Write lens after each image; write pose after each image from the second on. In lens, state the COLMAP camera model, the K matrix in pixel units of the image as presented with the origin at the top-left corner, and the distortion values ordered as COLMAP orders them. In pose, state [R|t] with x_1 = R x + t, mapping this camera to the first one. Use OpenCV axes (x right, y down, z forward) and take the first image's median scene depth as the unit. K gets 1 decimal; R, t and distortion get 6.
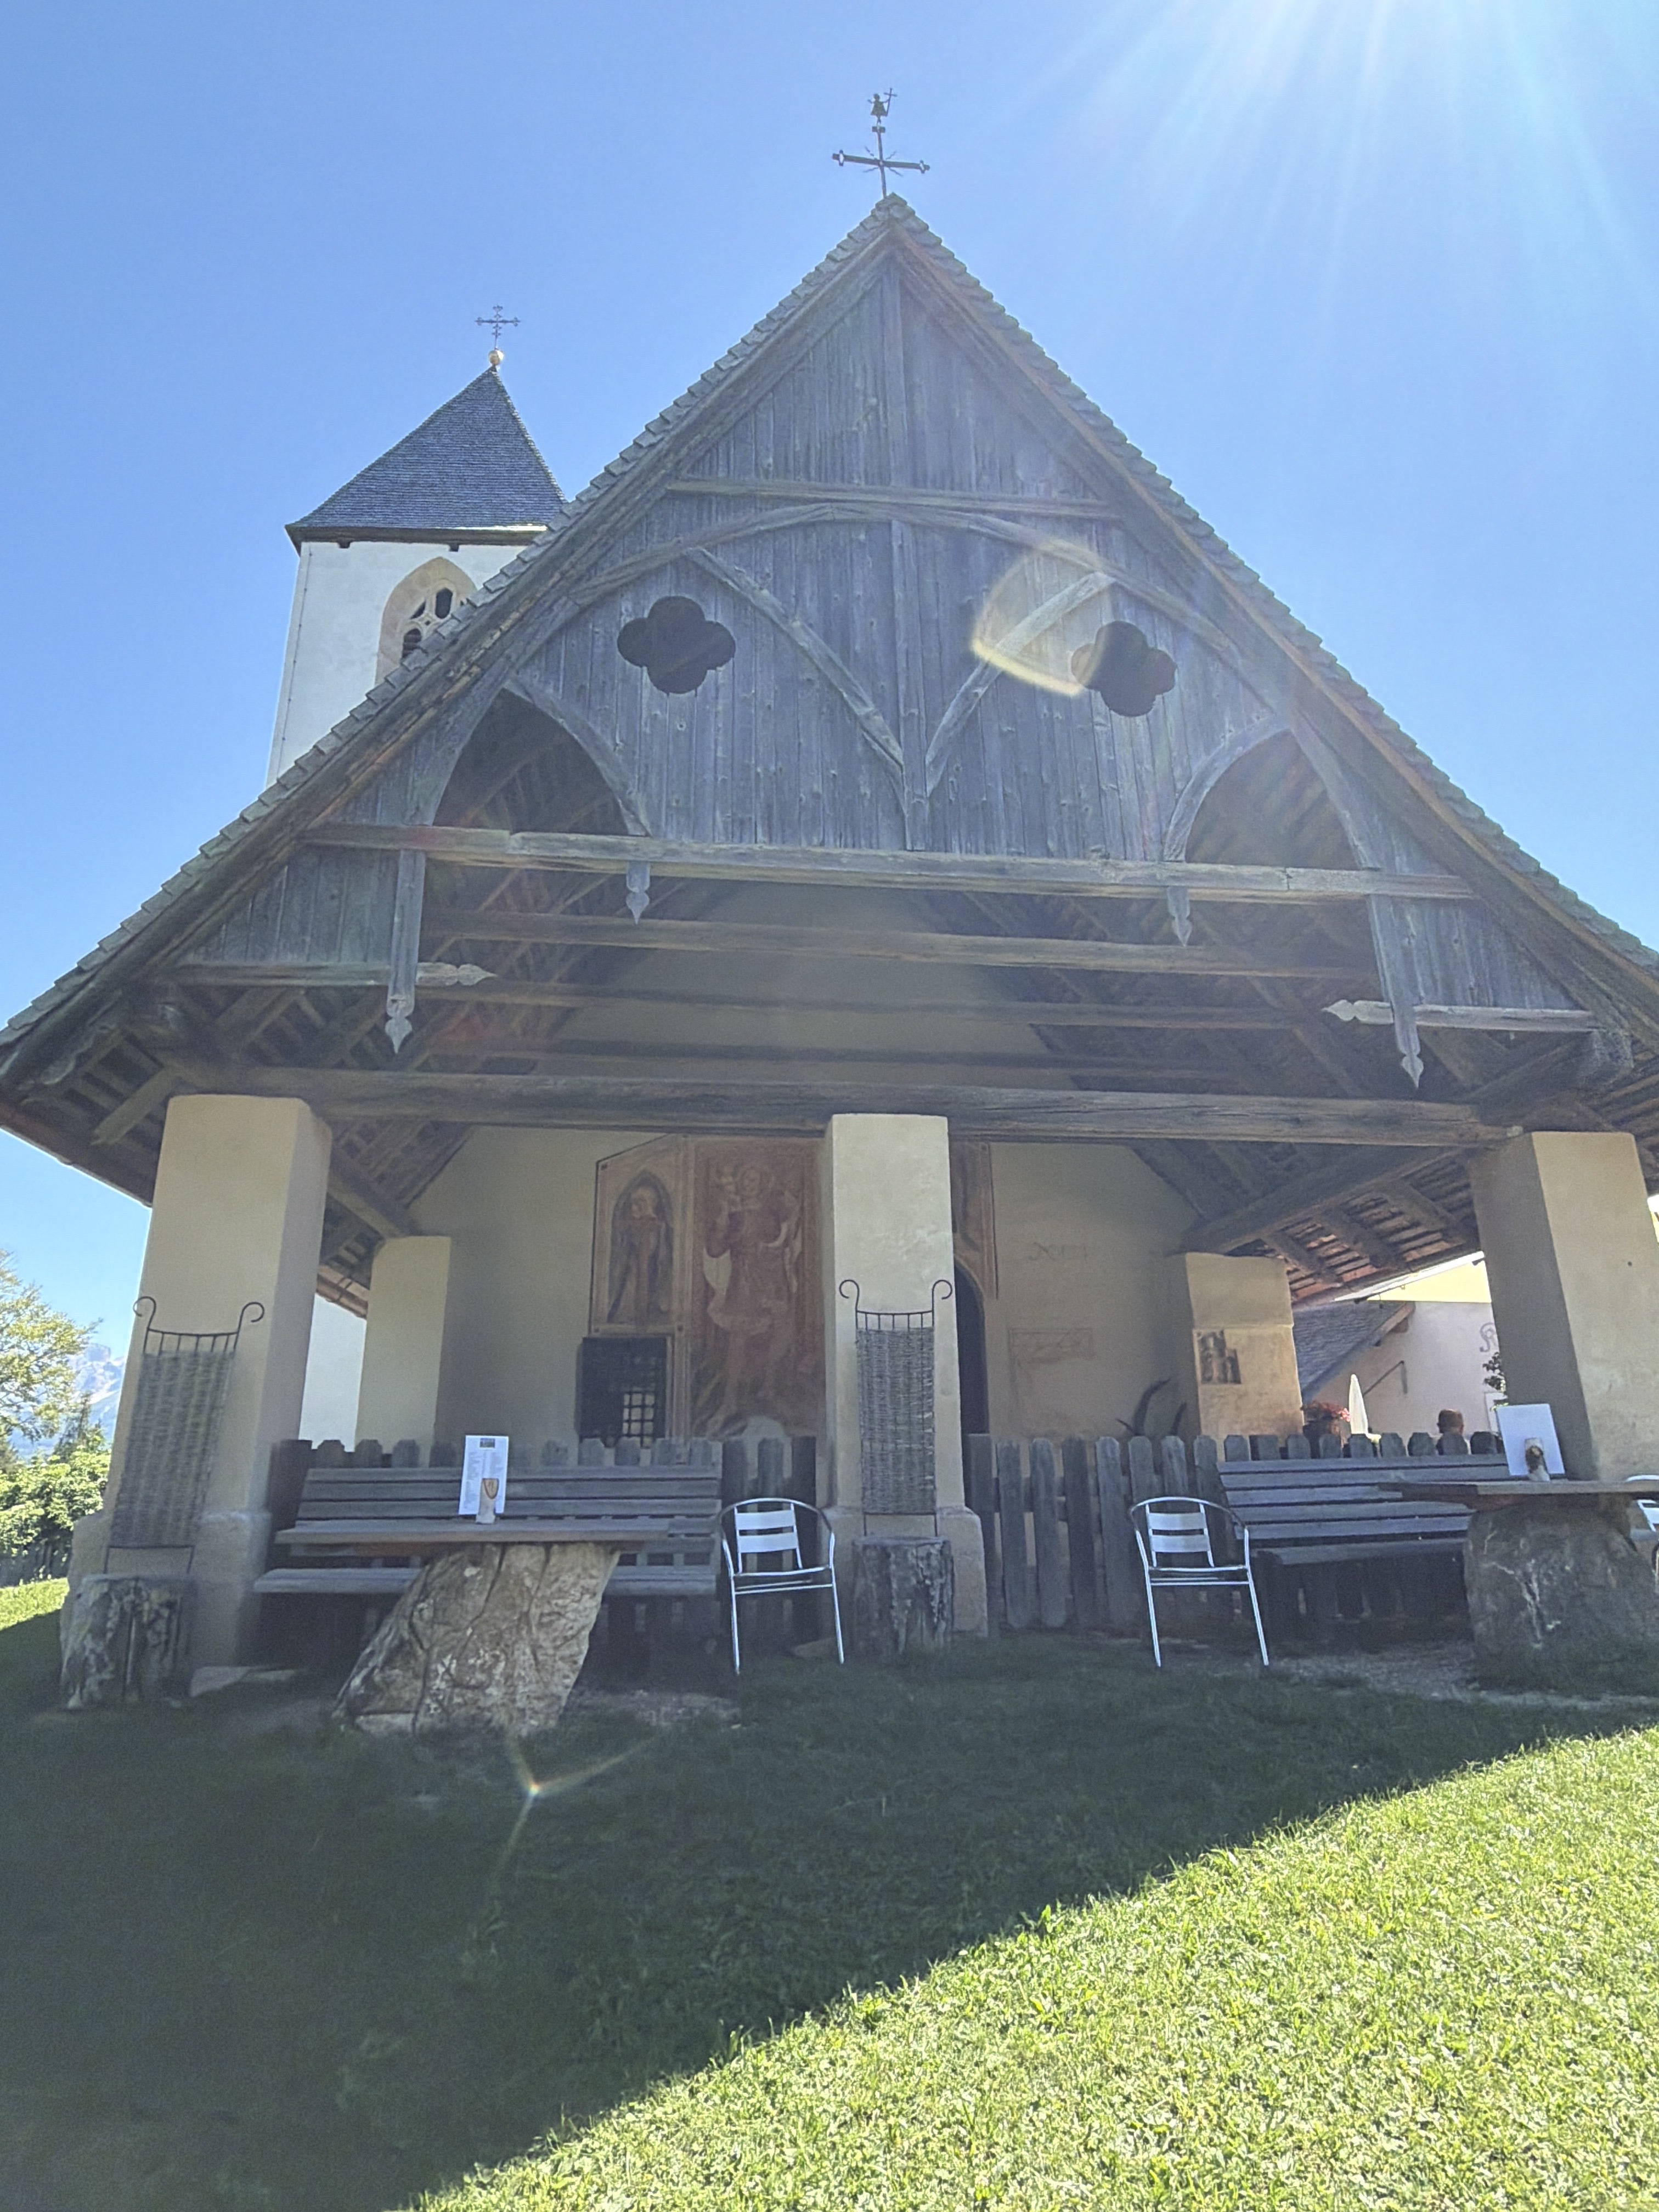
lens RADIAL K [[1198.8, 0, 830.1], [0, 1198.8, 1113.6], [0, 0, 1]] dist [-0.000515, -0.000106]
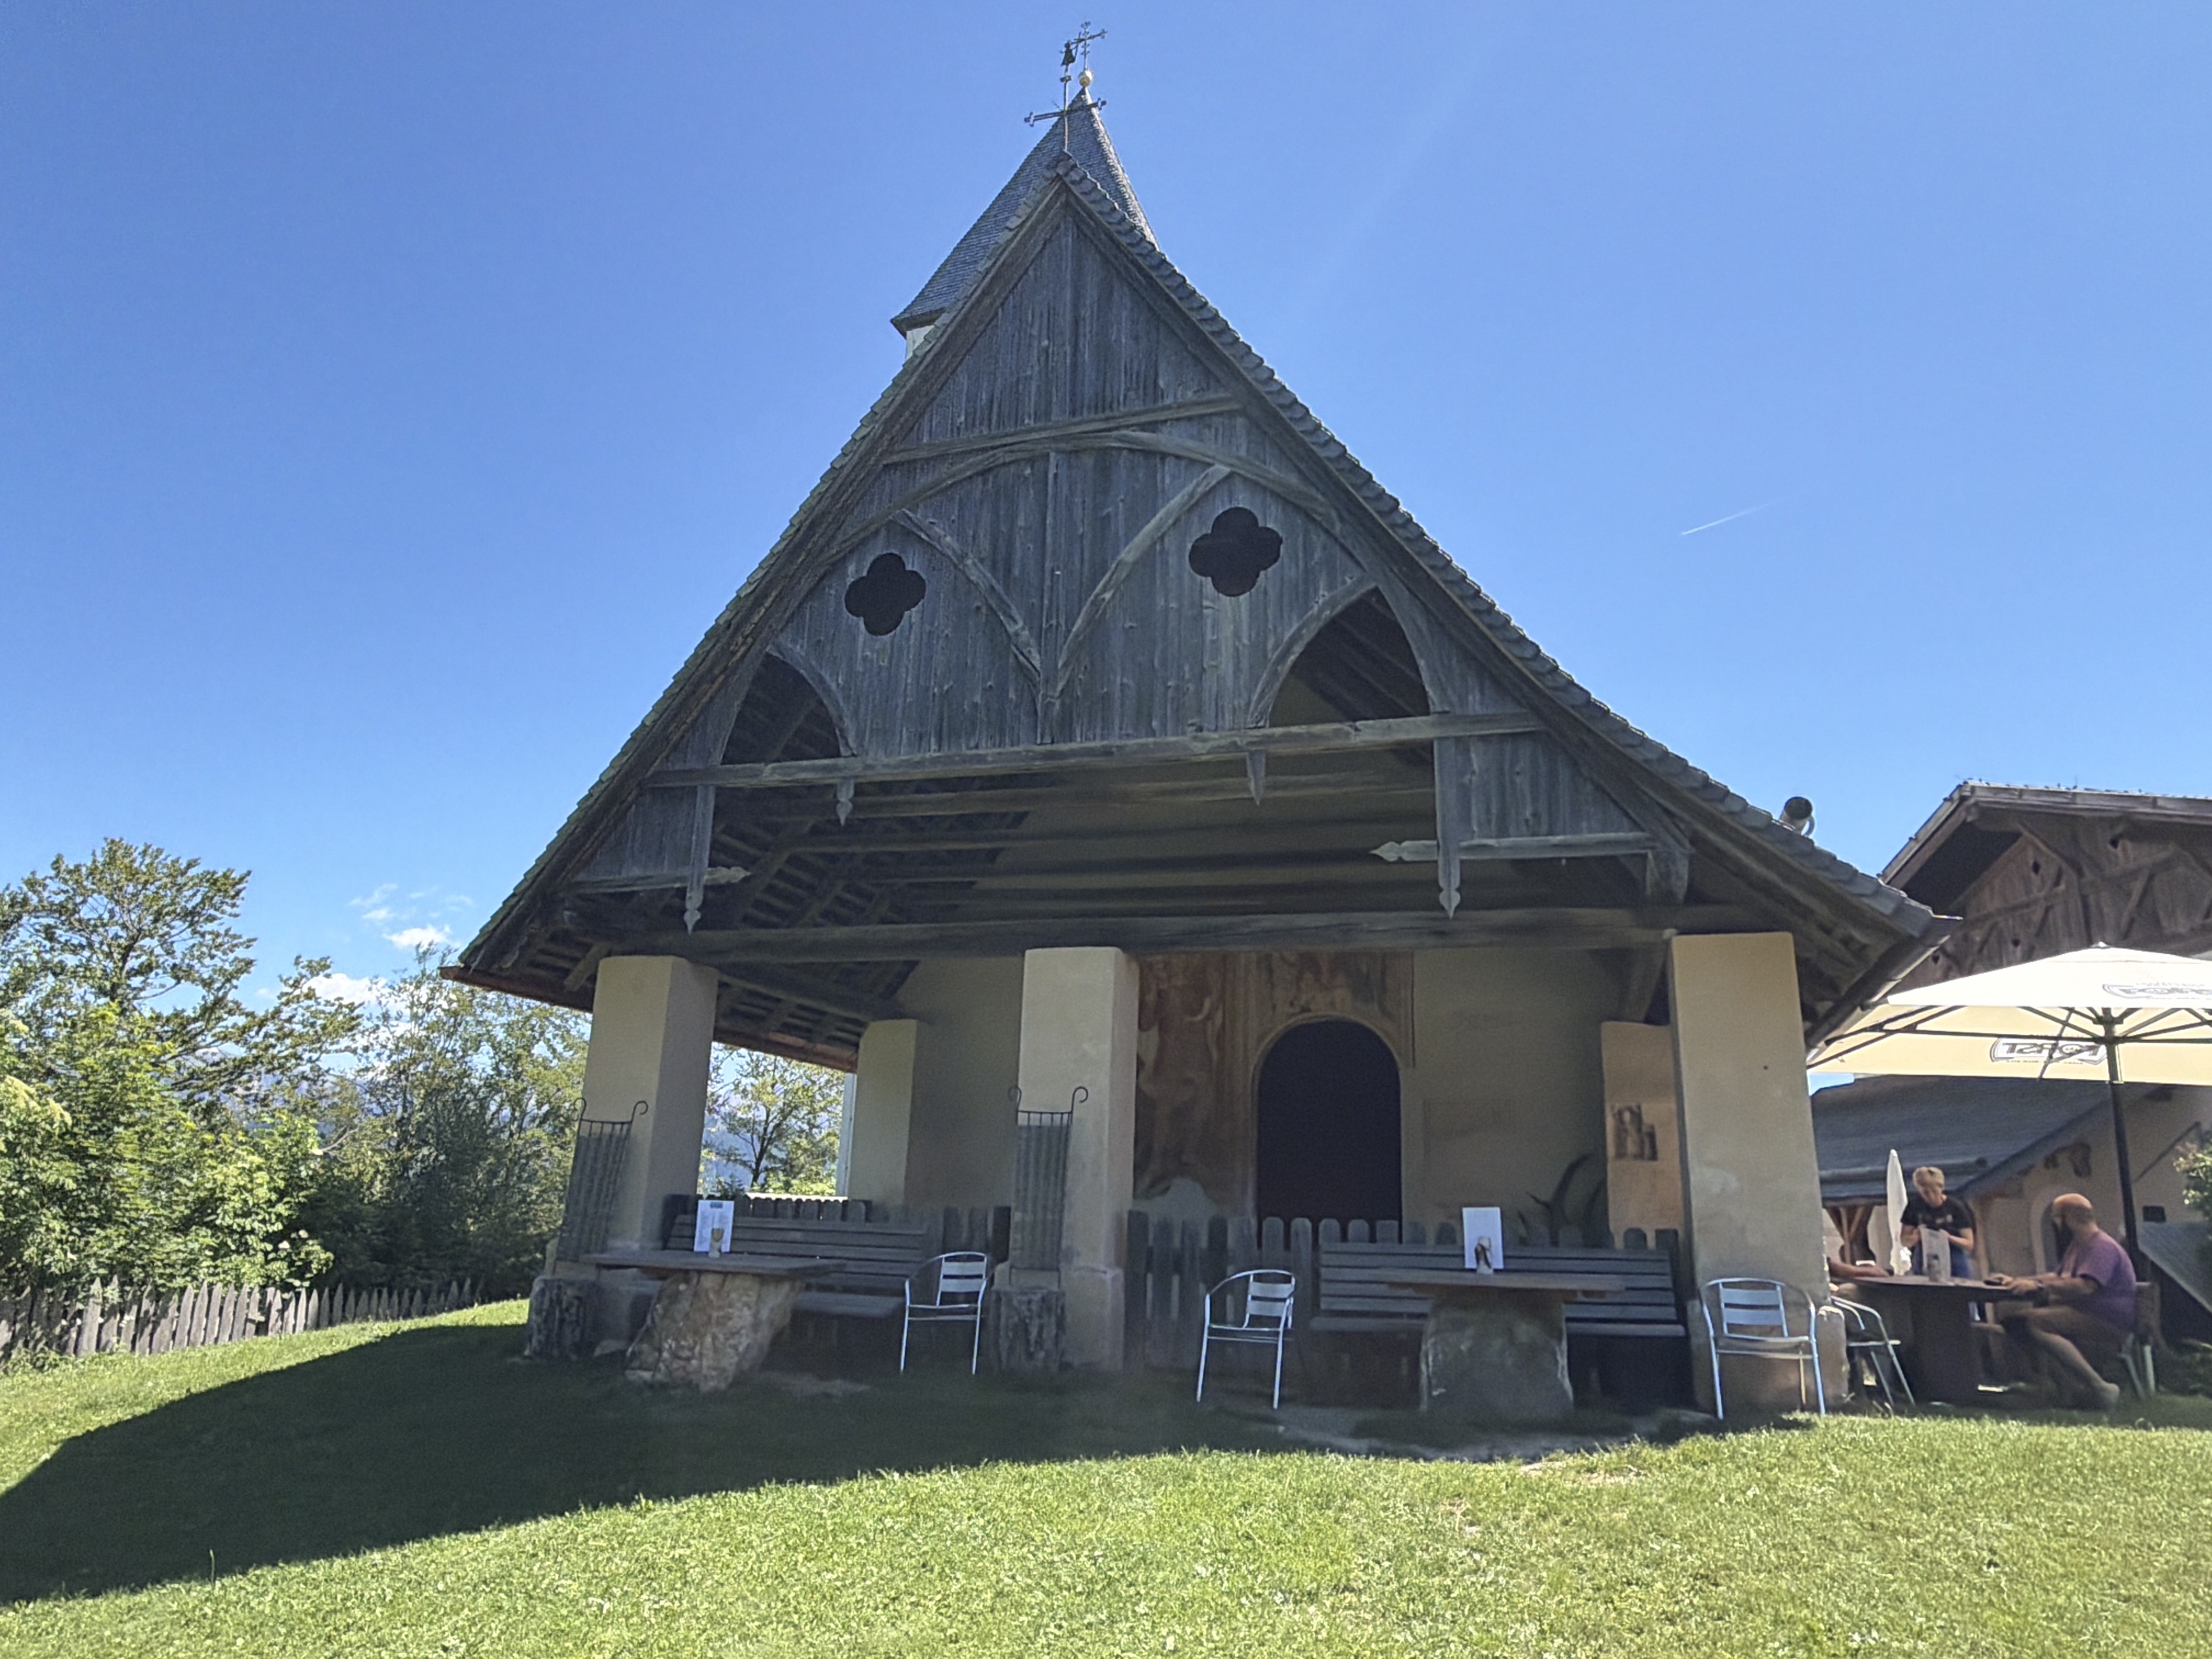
lens RADIAL K [[1415.5, 0, 1094.2], [0, 1415.5, 836.2], [0, 0, 1]] dist [0.001676, -0.002770]
pose [[0.909729, -0.065317, -0.410033, 0.670817], [0.077998, 0.996852, 0.014255, -0.131248], [0.407811, -0.044950, 0.911959, -0.306328]]
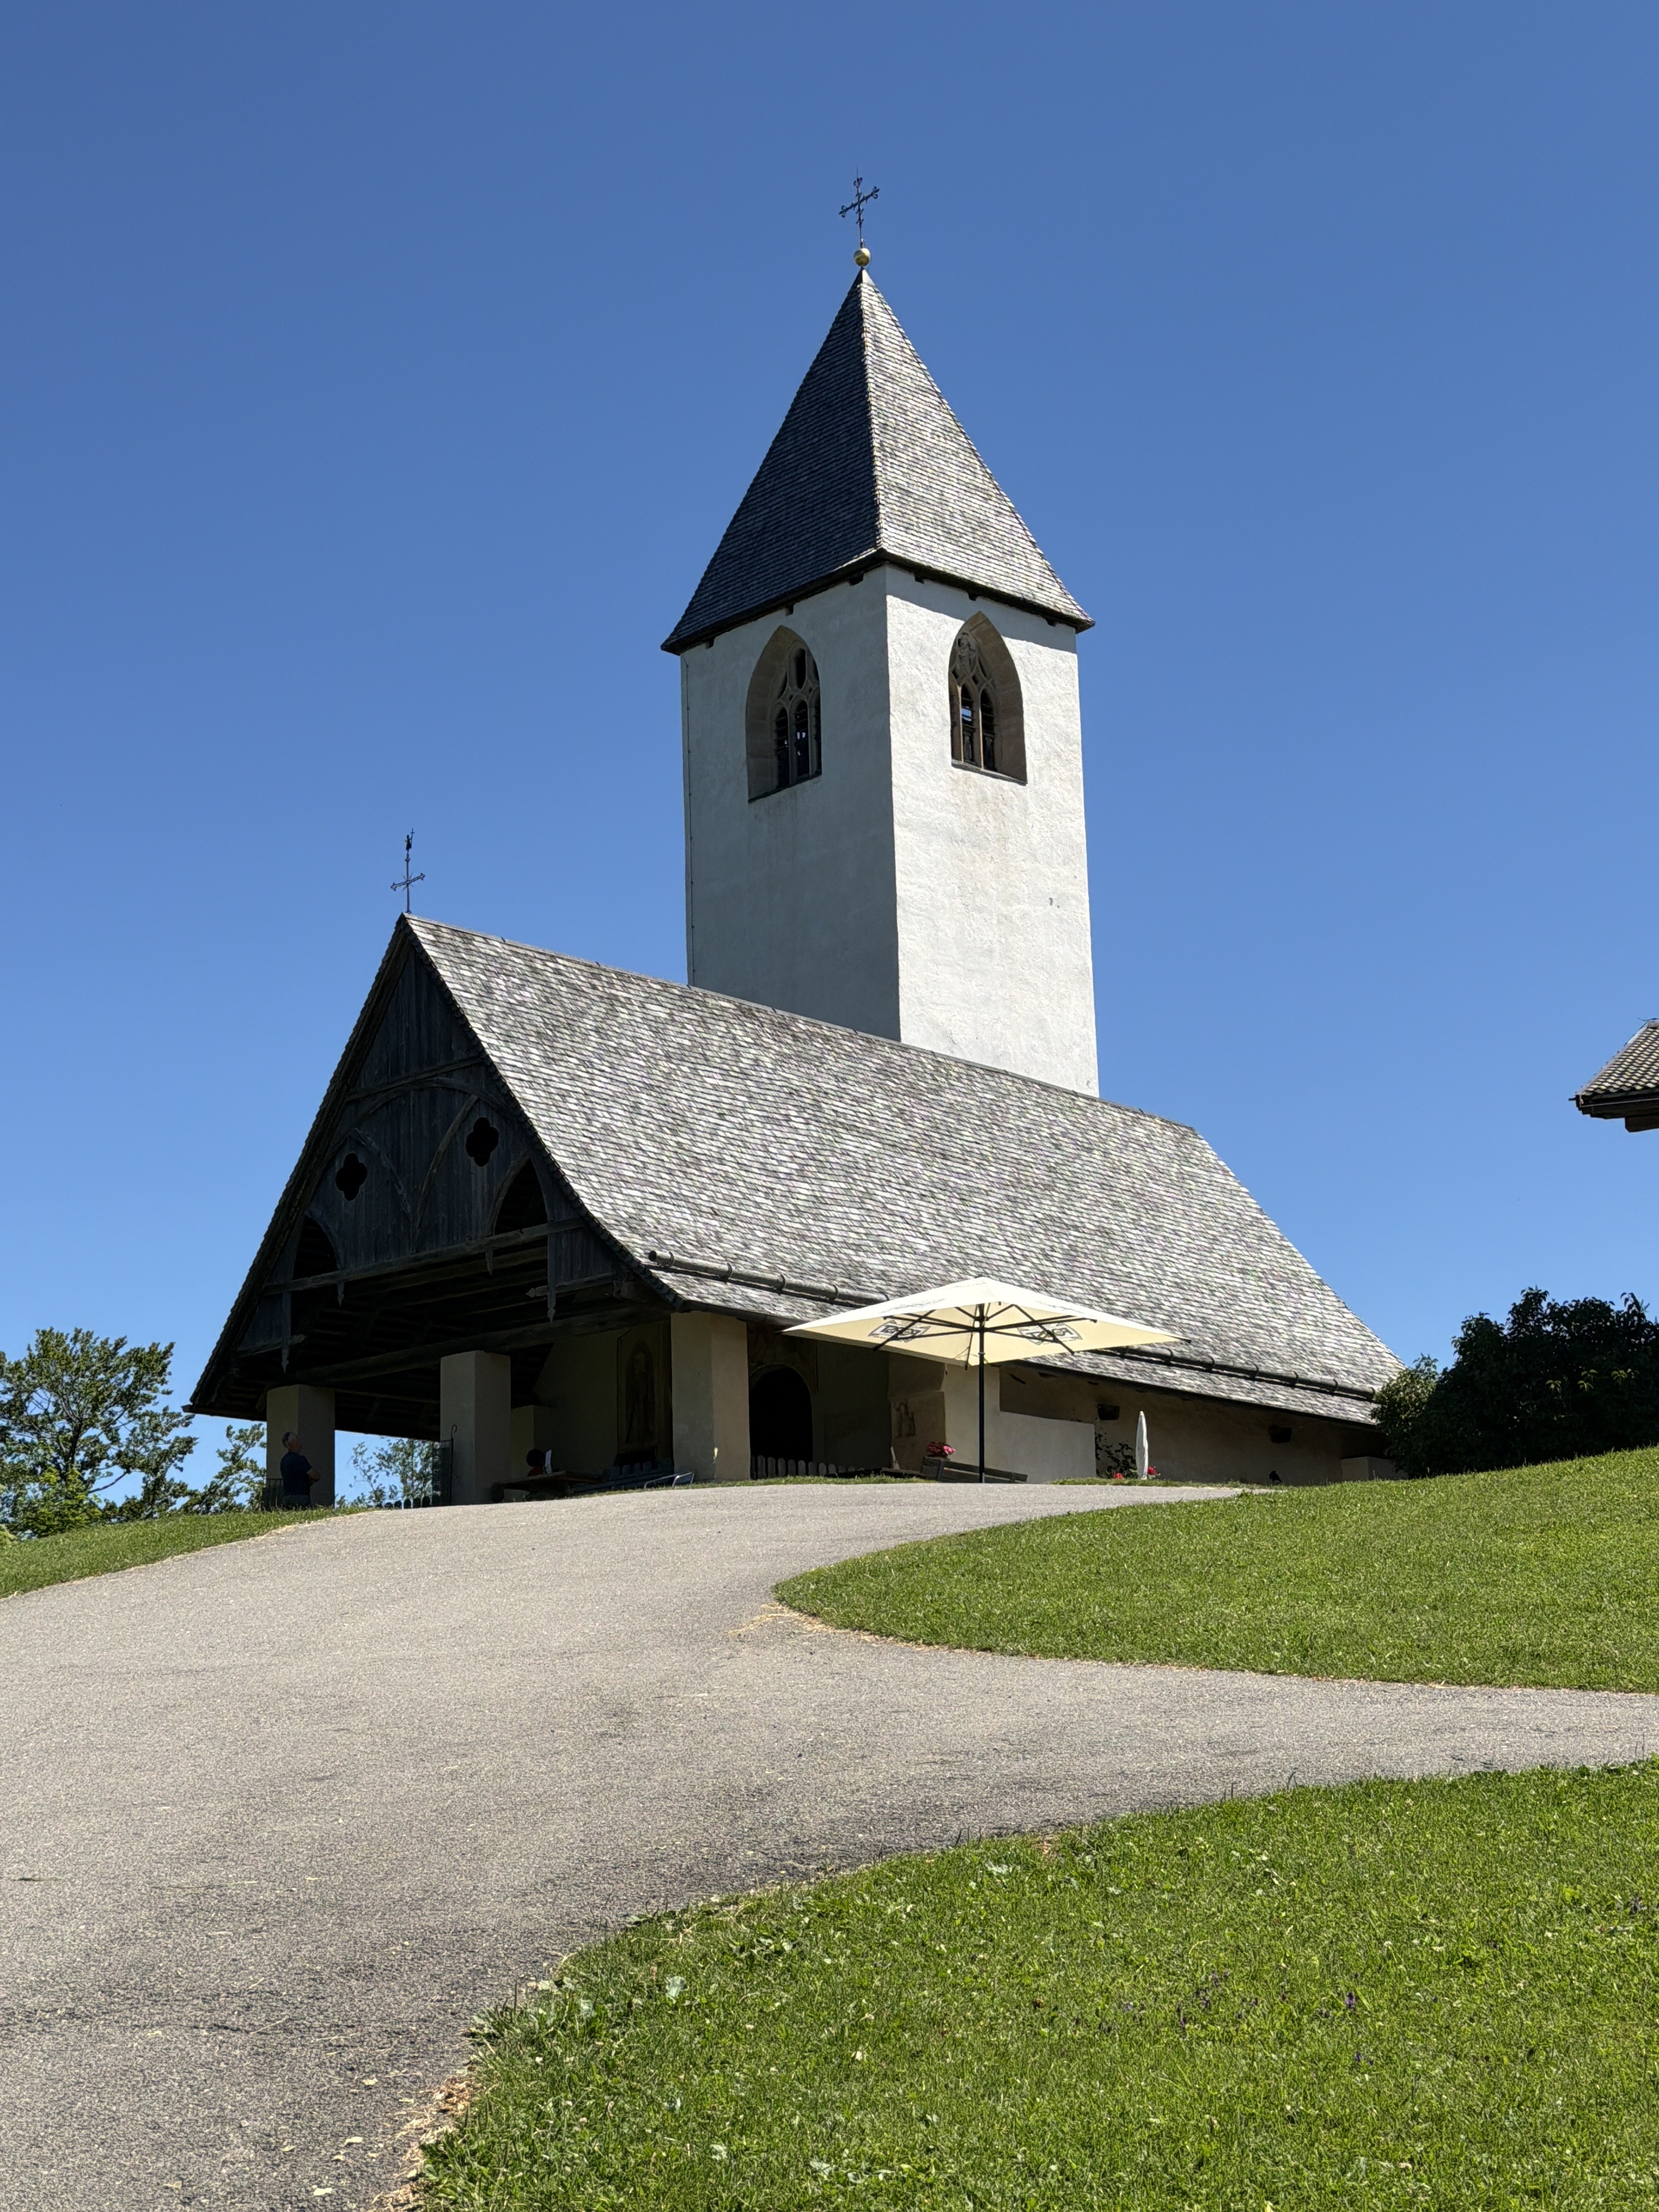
lens RADIAL K [[3376.3, 0, 693.1], [0, 3376.3, 1099.0], [0, 0, 1]] dist [0.213684, 0.000000]
pose [[0.640649, -0.187408, -0.744612, 5.248428], [0.240913, 0.969848, -0.036820, -0.124735], [0.729061, -0.155798, 0.666481, -2.915853]]
